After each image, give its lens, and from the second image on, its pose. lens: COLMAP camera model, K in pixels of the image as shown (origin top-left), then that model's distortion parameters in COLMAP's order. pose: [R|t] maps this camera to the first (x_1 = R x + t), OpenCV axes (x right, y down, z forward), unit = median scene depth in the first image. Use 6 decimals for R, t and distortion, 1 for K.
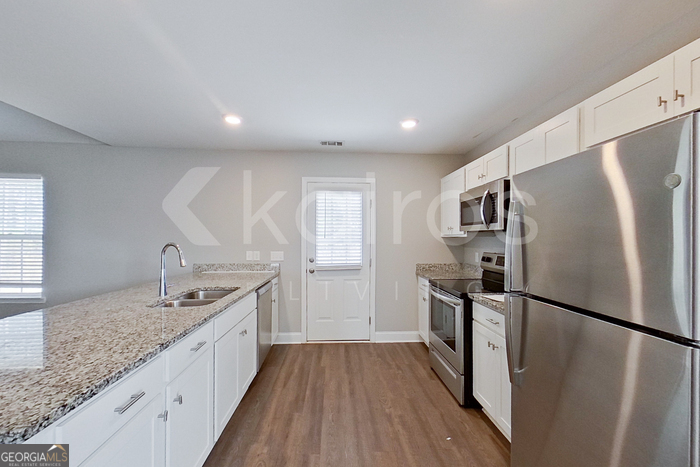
lens RADIAL K [[302.9, 0, 353.8], [0, 302.9, 232.3], [0, 0, 1]] dist [-0.001128, -0.000011]
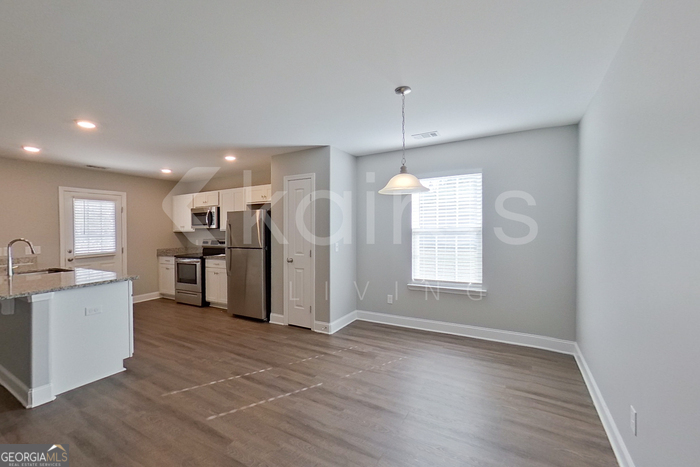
lens RADIAL K [[297.7, 0, 349.5], [0, 297.7, 231.2], [0, 0, 1]] dist [-0.001829, -0.000502]
pose [[0.555074, -0.016764, 0.831632, -0.540630], [0.006330, 0.999853, 0.015931, -0.007289], [-0.831777, -0.003578, 0.555098, -0.716428]]
